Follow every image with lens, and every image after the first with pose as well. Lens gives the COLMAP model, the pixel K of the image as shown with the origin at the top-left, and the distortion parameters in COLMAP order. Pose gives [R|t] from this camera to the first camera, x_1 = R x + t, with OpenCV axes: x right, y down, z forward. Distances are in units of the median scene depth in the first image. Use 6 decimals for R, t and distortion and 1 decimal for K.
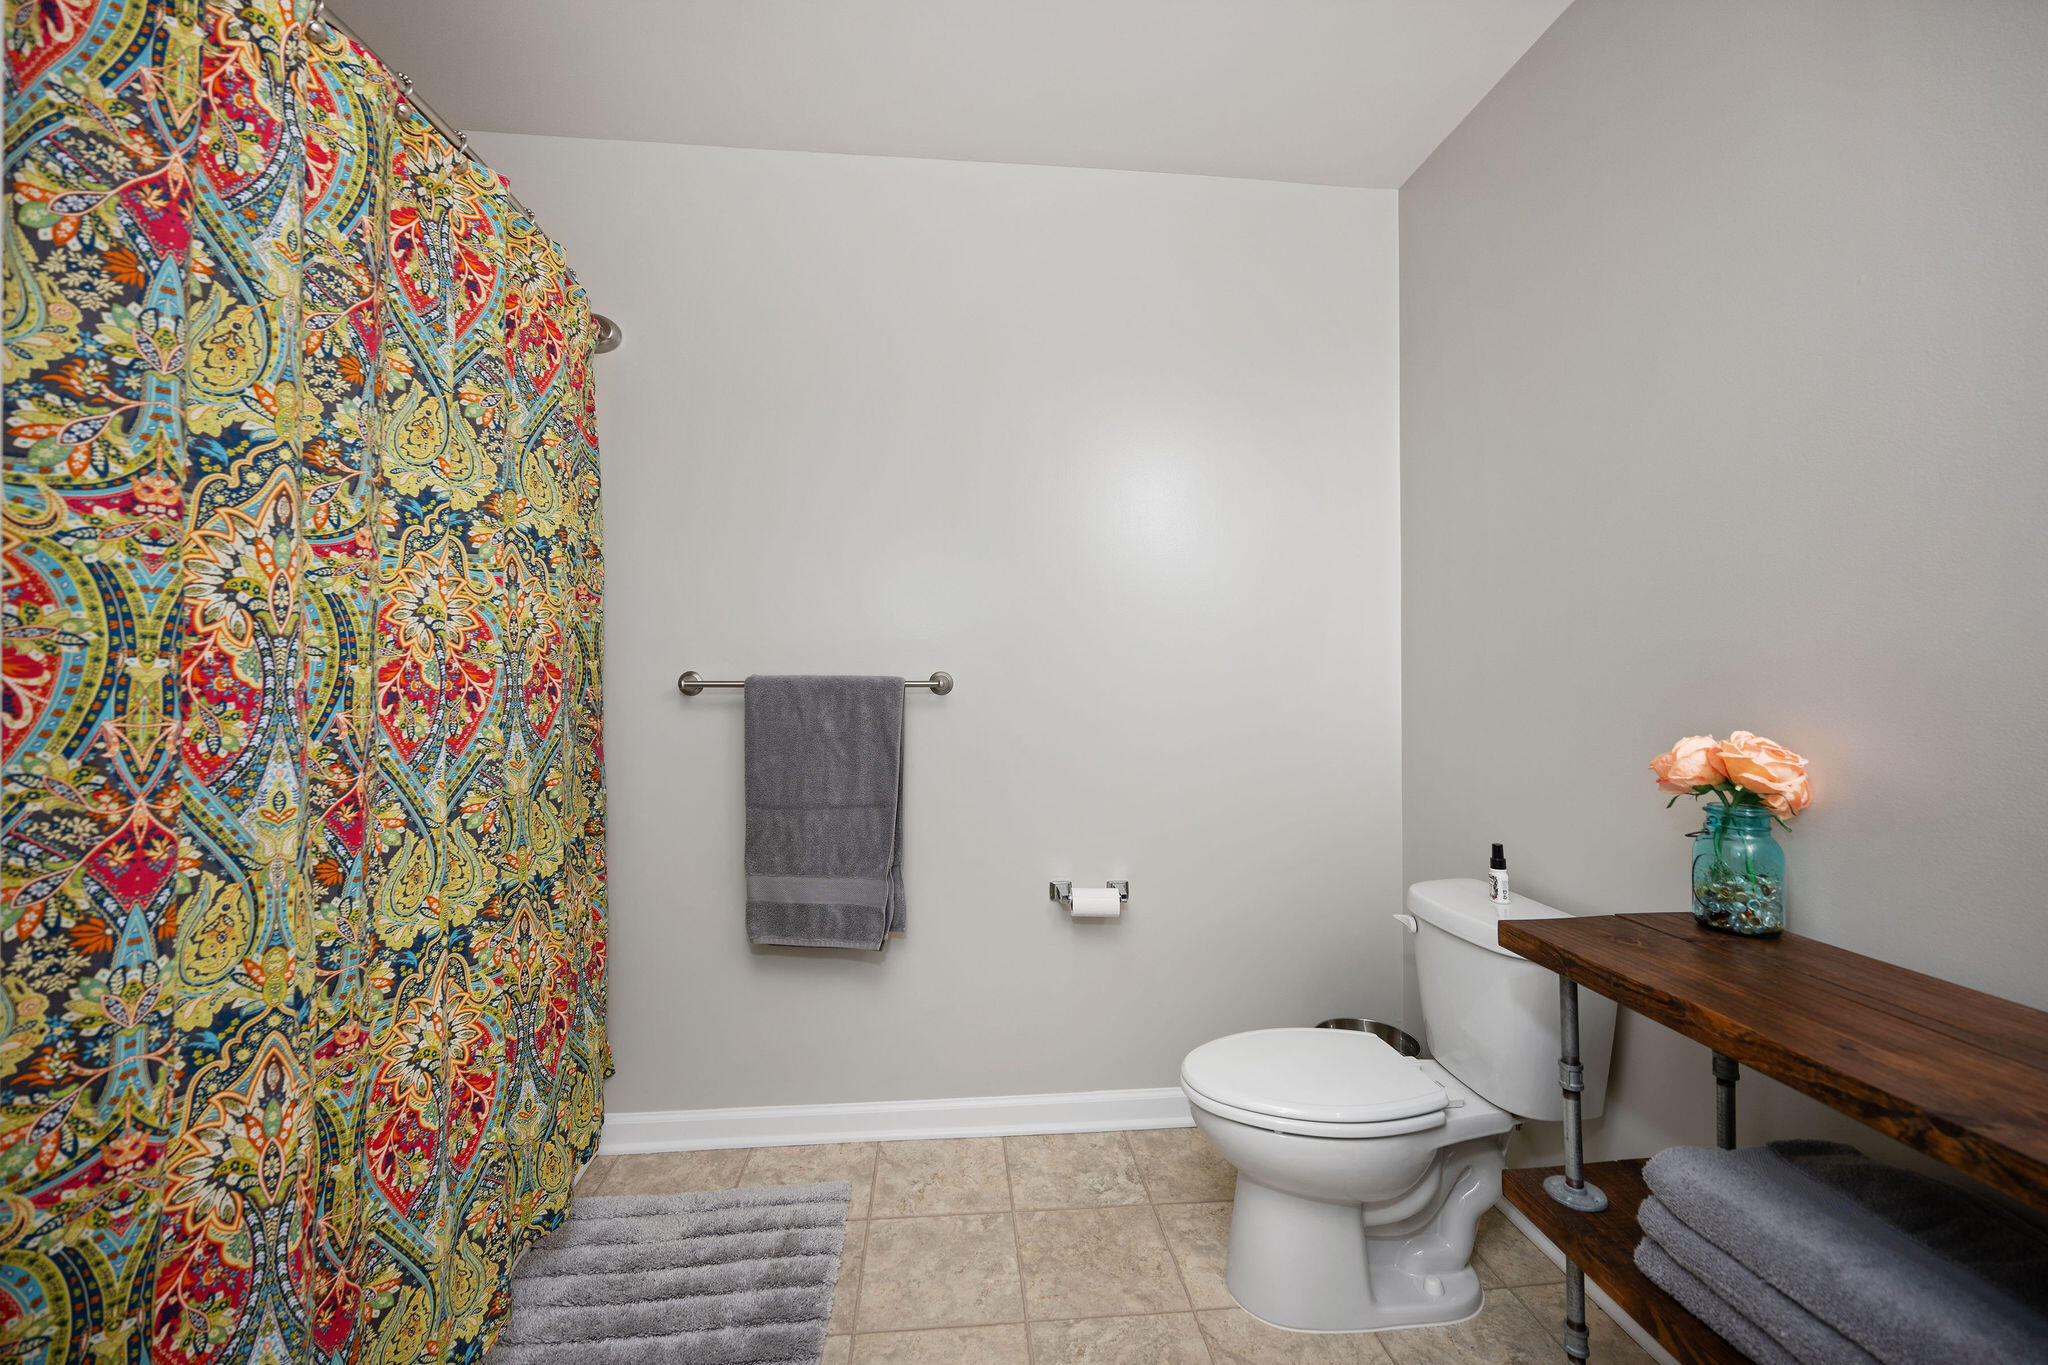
lens RADIAL K [[801.7, 0, 1023.6], [0, 801.7, 644.5], [0, 0, 1]] dist [-0.000708, -0.000085]
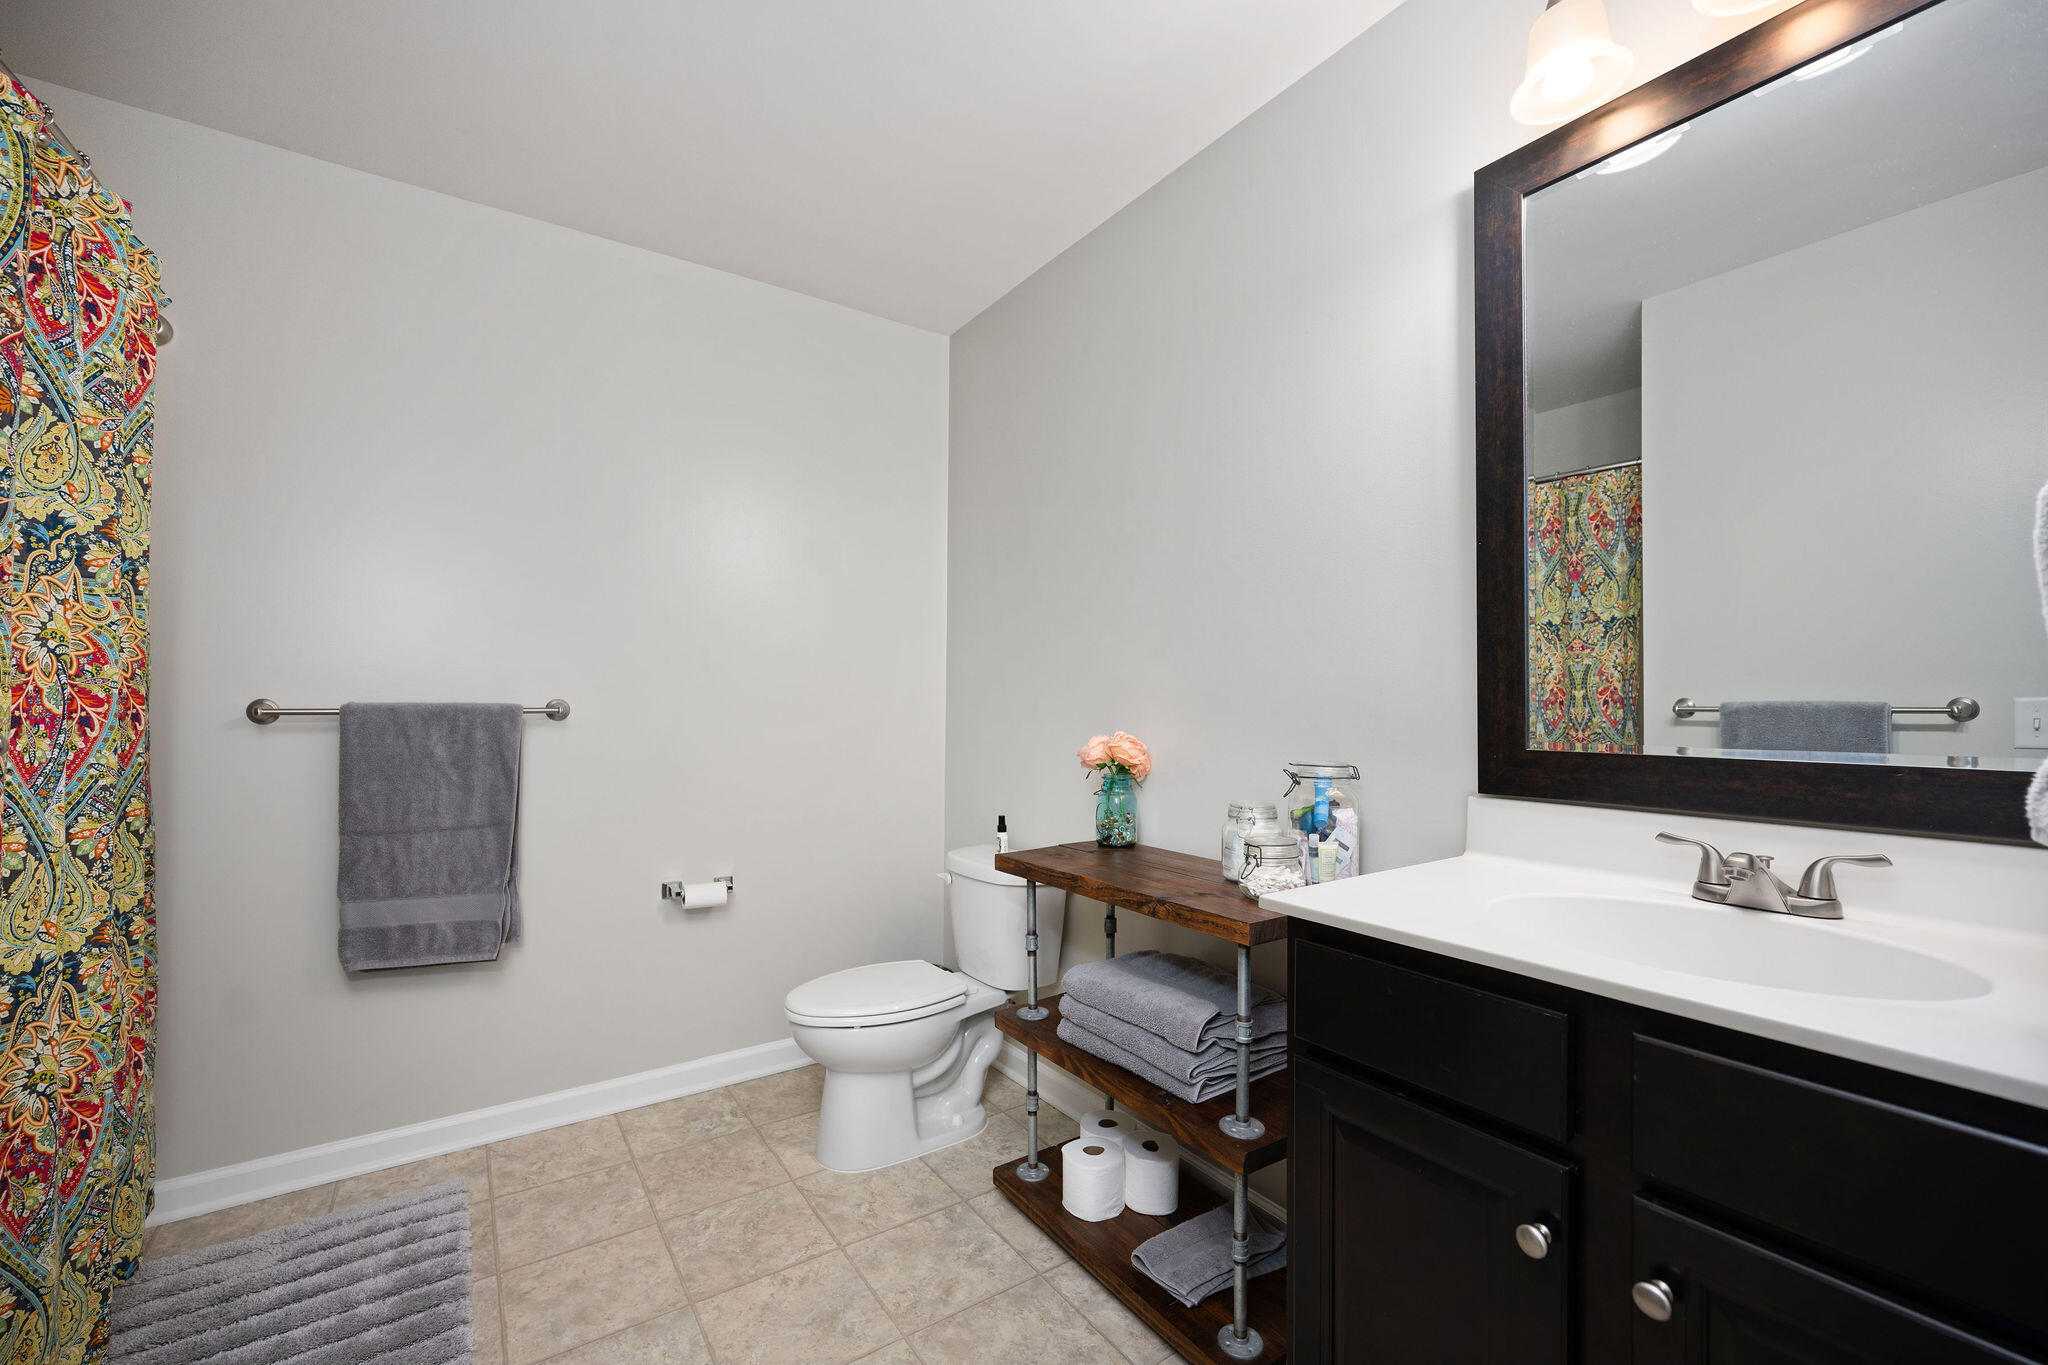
lens RADIAL K [[850.8, 0, 1022.4], [0, 850.8, 661.7], [0, 0, 1]] dist [-0.001204, -0.000192]
pose [[0.868461, 0.021142, 0.495307, -0.197702], [-0.012912, 0.999716, -0.020033, -0.003152], [-0.495590, 0.011003, 0.868487, -0.480693]]
